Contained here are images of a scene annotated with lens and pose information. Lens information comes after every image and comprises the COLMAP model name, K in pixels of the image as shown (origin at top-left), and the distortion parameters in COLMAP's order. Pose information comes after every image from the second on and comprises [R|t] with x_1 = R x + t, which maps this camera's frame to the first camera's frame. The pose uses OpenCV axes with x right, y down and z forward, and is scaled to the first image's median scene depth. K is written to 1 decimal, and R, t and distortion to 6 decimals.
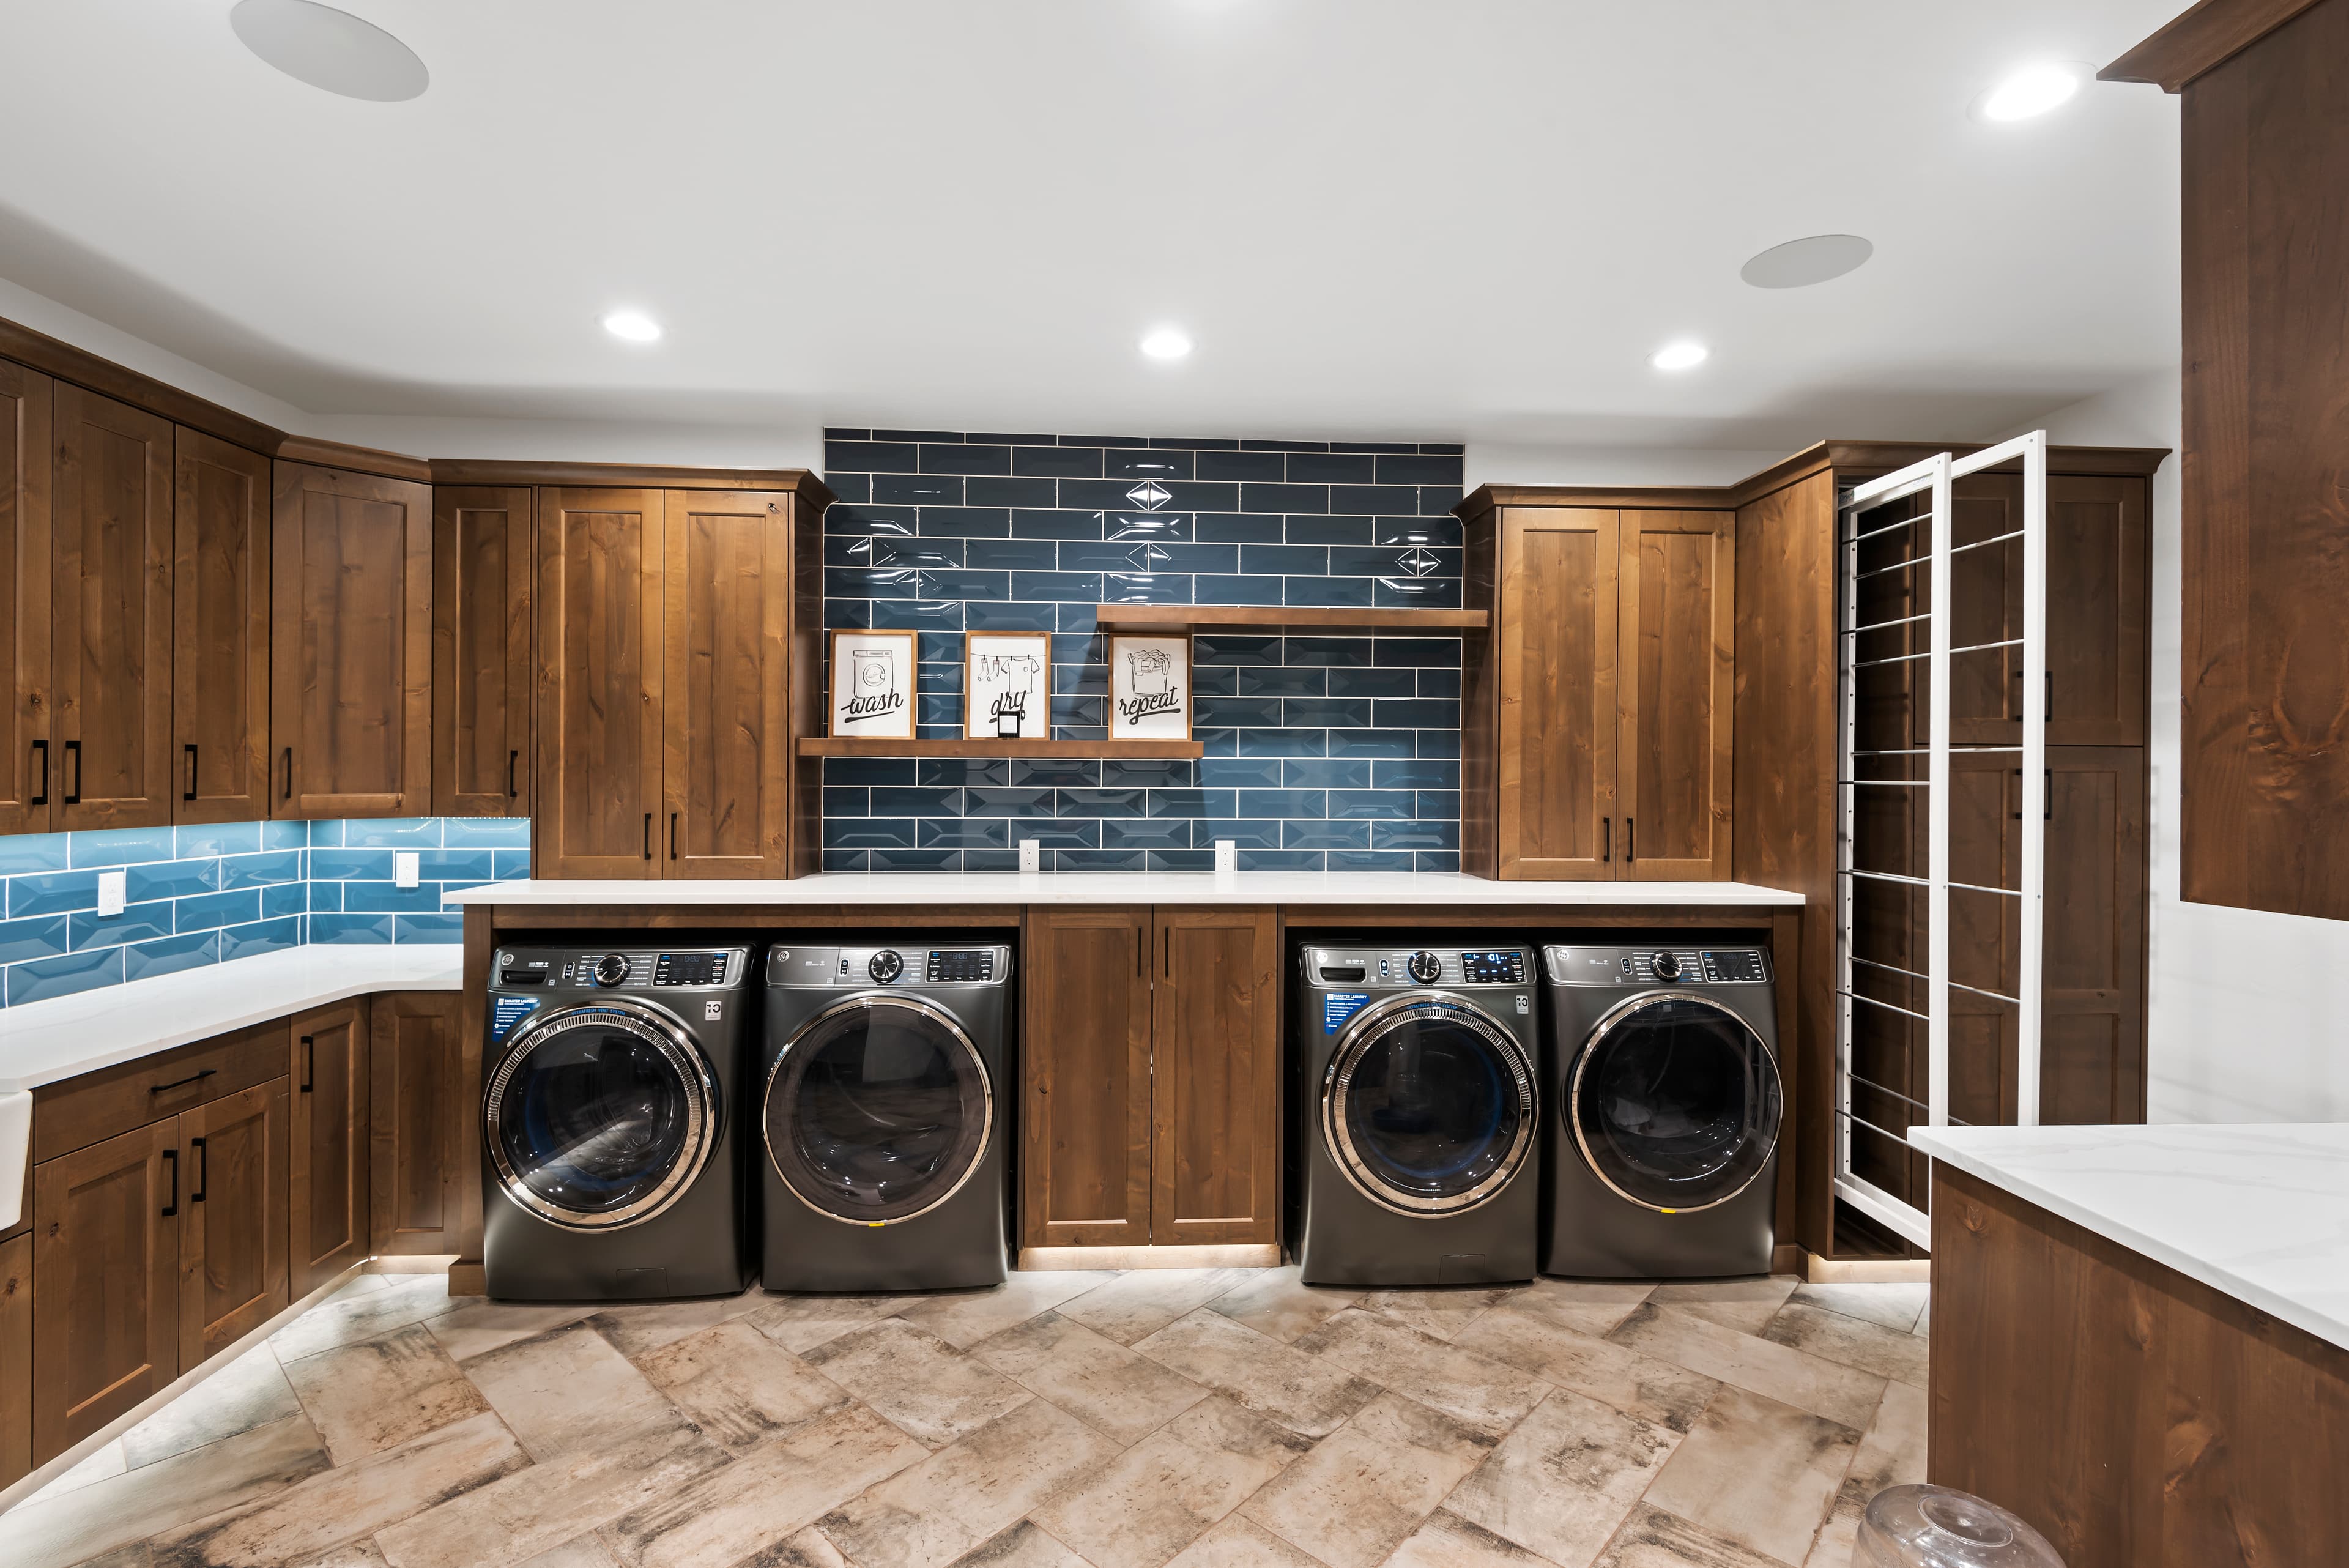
lens RADIAL K [[1093.1, 0, 1174.5], [0, 1093.1, 784.0], [0, 0, 1]] dist [0.046000, -0.031160]
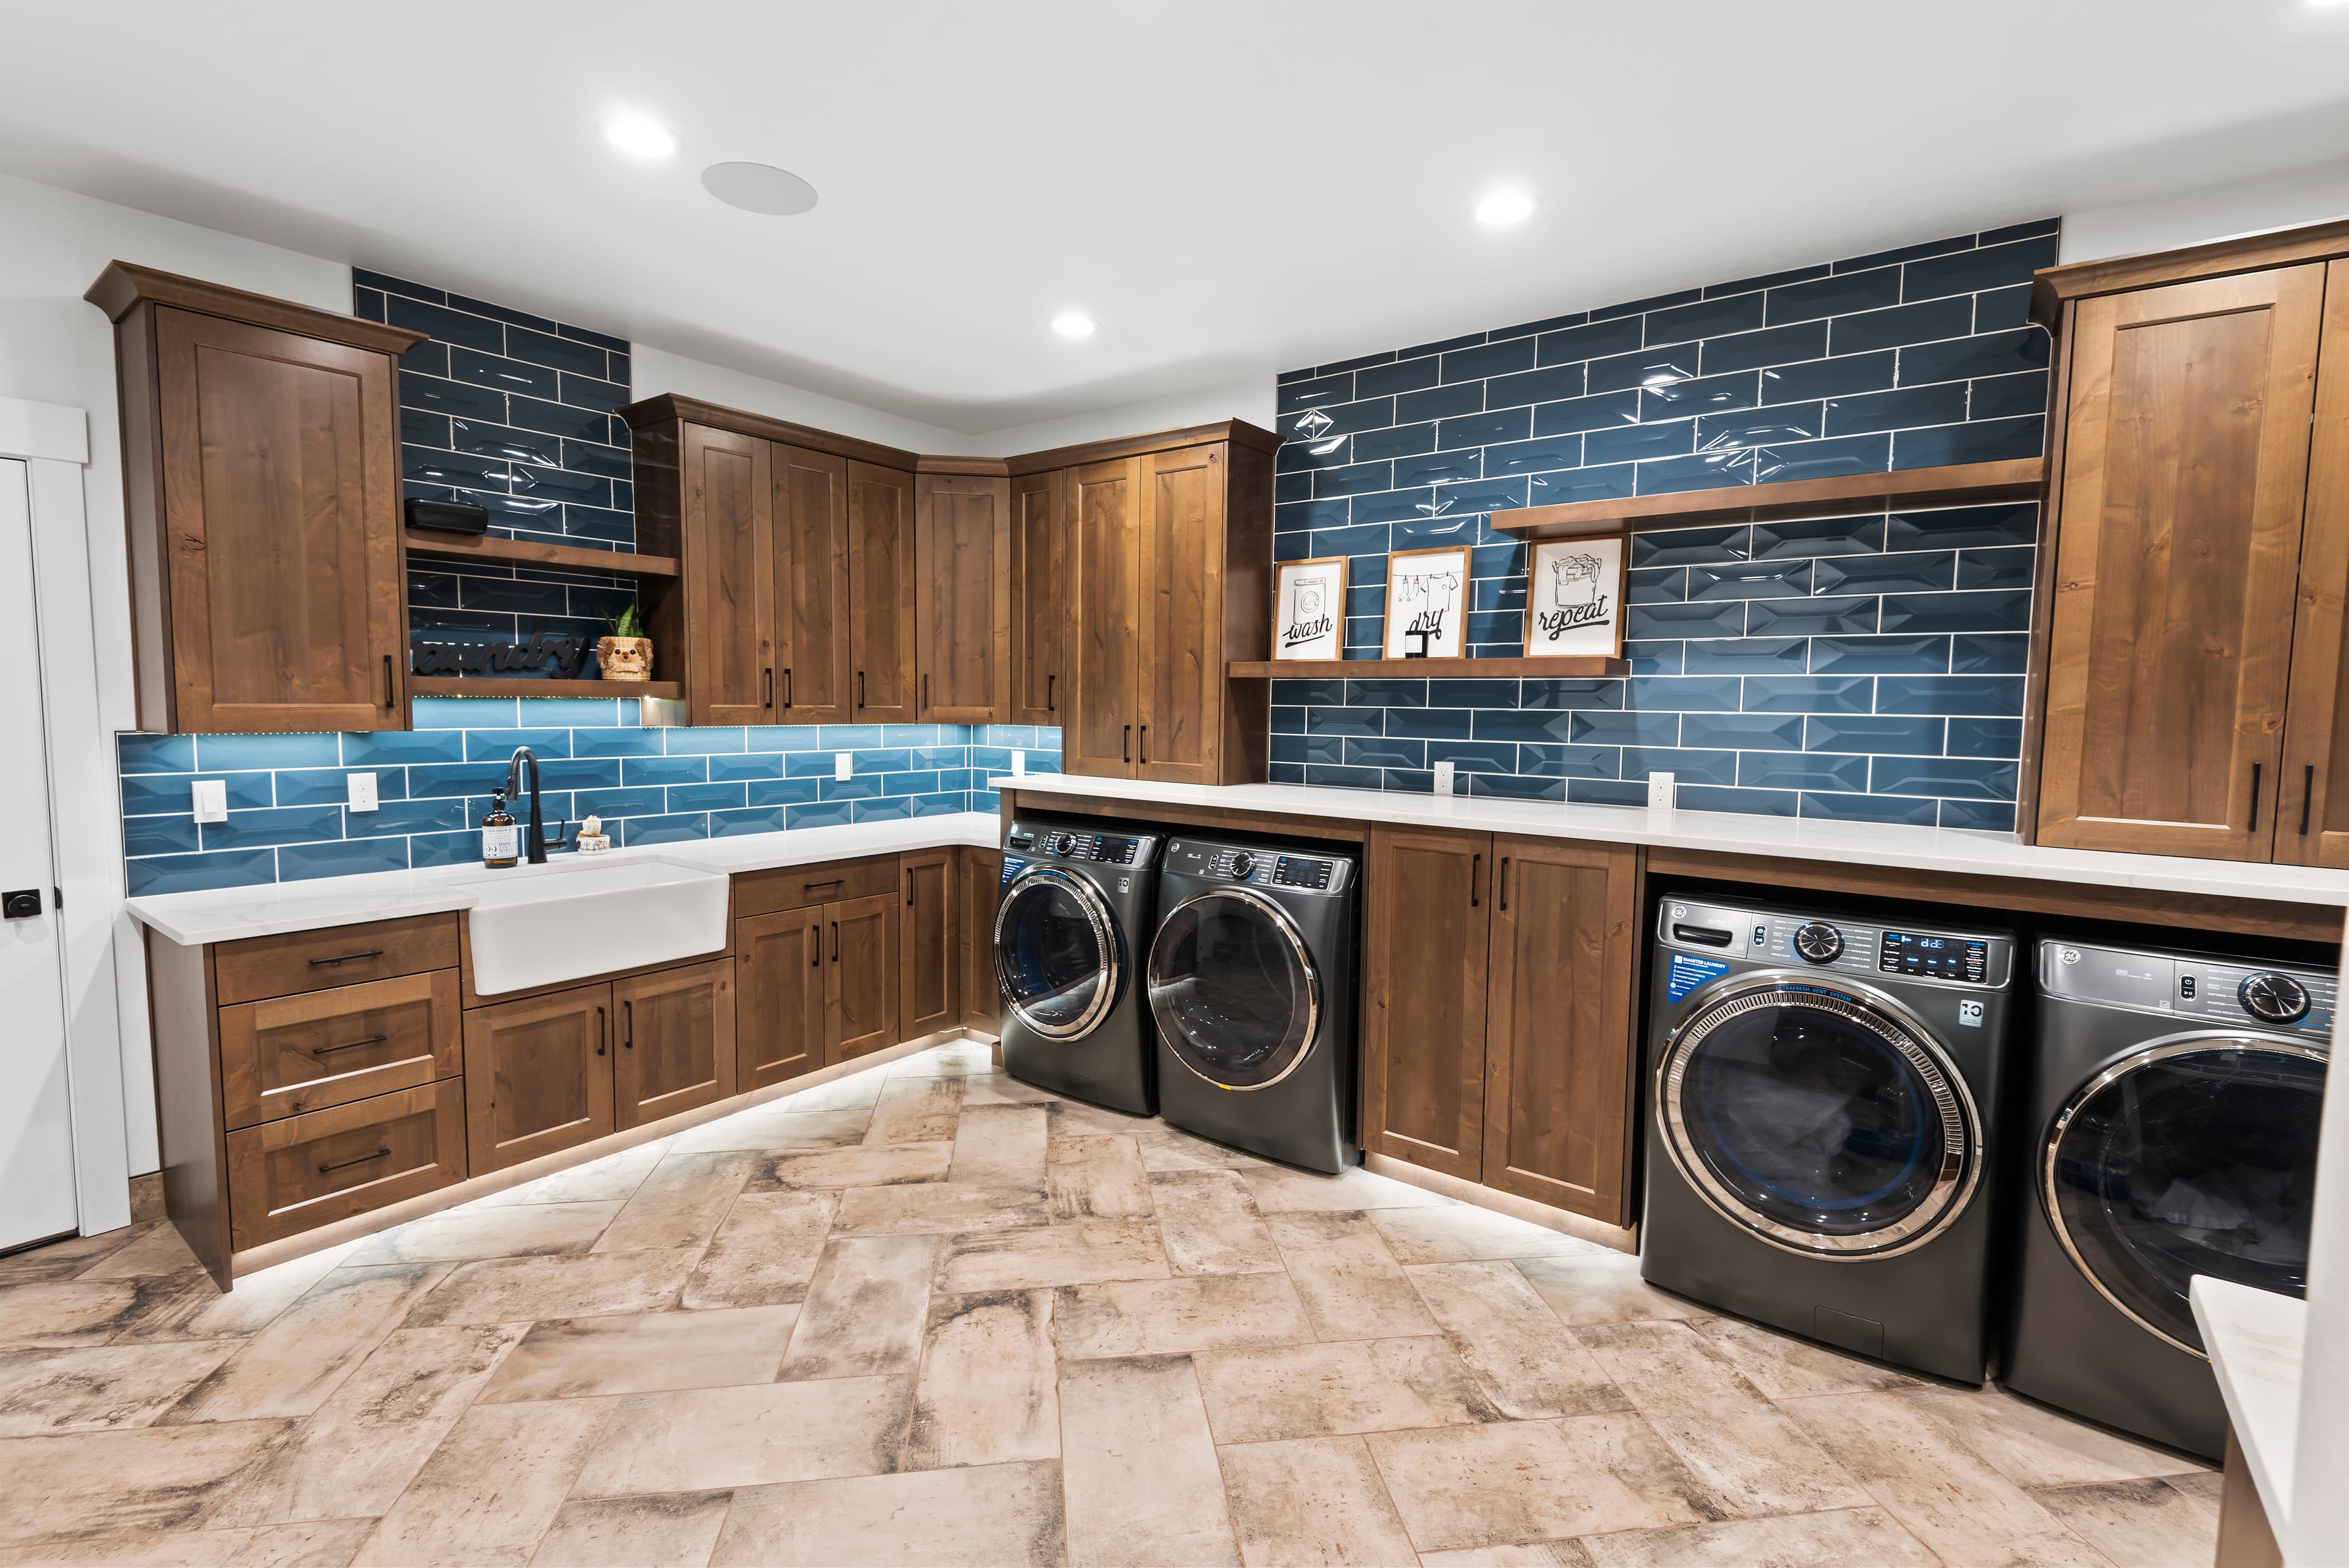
lens RADIAL K [[1055.4, 0, 1171.8], [0, 1055.4, 789.7], [0, 0, 1]] dist [0.045227, -0.030259]
pose [[0.765483, 0.059451, -0.640704, 0.356298], [-0.014830, 0.997088, 0.074801, 0.010194], [0.643285, -0.047758, 0.764136, 0.135455]]
